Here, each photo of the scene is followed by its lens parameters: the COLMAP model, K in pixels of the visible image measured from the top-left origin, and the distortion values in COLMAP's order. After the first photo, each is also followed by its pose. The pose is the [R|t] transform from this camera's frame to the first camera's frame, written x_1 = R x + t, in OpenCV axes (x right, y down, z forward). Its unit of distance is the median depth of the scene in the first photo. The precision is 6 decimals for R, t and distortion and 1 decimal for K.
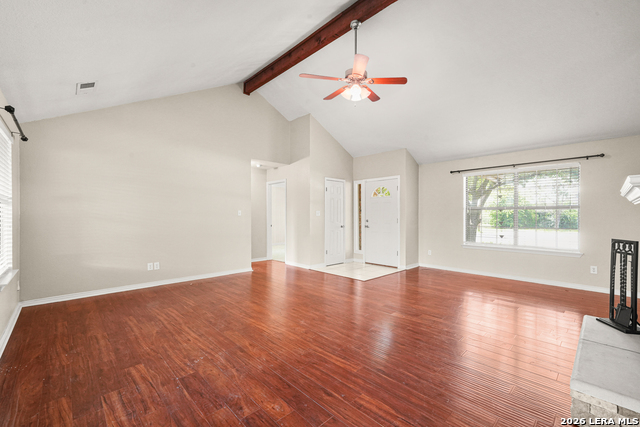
lens RADIAL K [[269.9, 0, 319.7], [0, 269.9, 215.4], [0, 0, 1]] dist [-0.000534, 0.000663]
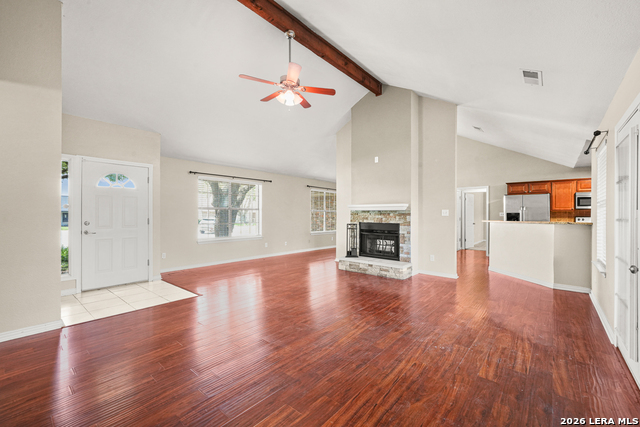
lens RADIAL K [[269.9, 0, 318.1], [0, 269.9, 212.6], [0, 0, 1]] dist [-0.000534, 0.000663]
pose [[-0.090196, 0.006391, 0.995904, -1.432739], [-0.000190, 0.999979, -0.006435, -0.003206], [-0.995924, -0.000770, -0.090193, 1.522081]]
